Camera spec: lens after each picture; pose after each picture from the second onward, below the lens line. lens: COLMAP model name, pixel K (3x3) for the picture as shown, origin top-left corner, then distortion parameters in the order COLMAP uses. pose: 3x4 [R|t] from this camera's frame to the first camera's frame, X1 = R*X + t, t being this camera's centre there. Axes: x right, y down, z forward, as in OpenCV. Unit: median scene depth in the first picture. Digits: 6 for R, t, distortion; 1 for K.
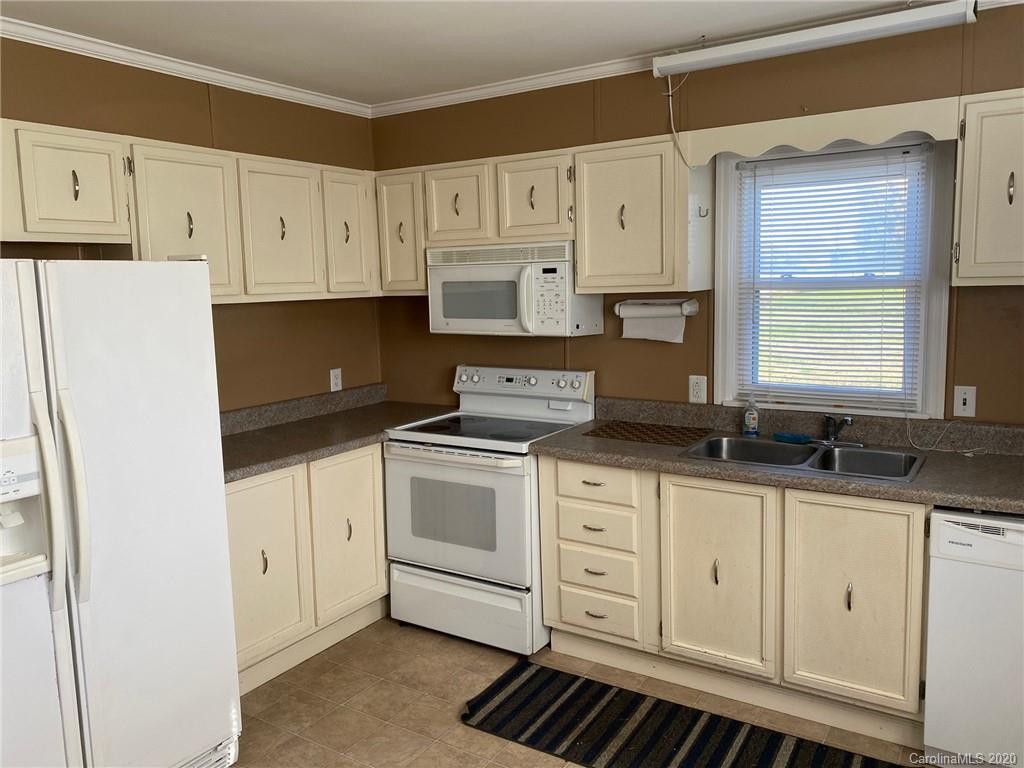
lens RADIAL K [[795.9, 0, 507.3], [0, 795.9, 378.7], [0, 0, 1]] dist [0.035838, 0.006673]
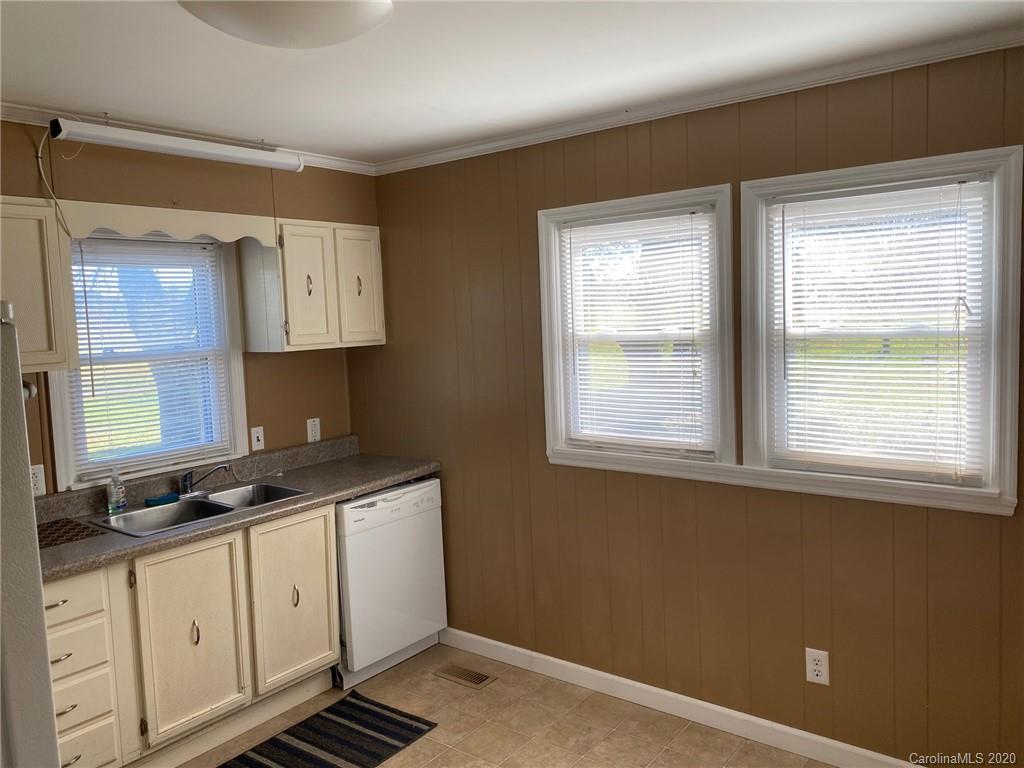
lens RADIAL K [[795.9, 0, 507.5], [0, 795.9, 384.3], [0, 0, 1]] dist [0.035838, 0.006673]
pose [[0.102257, -0.059324, 0.992988, -0.702128], [0.184001, 0.982123, 0.039727, -0.036987], [-0.977593, 0.178649, 0.111344, 0.435417]]
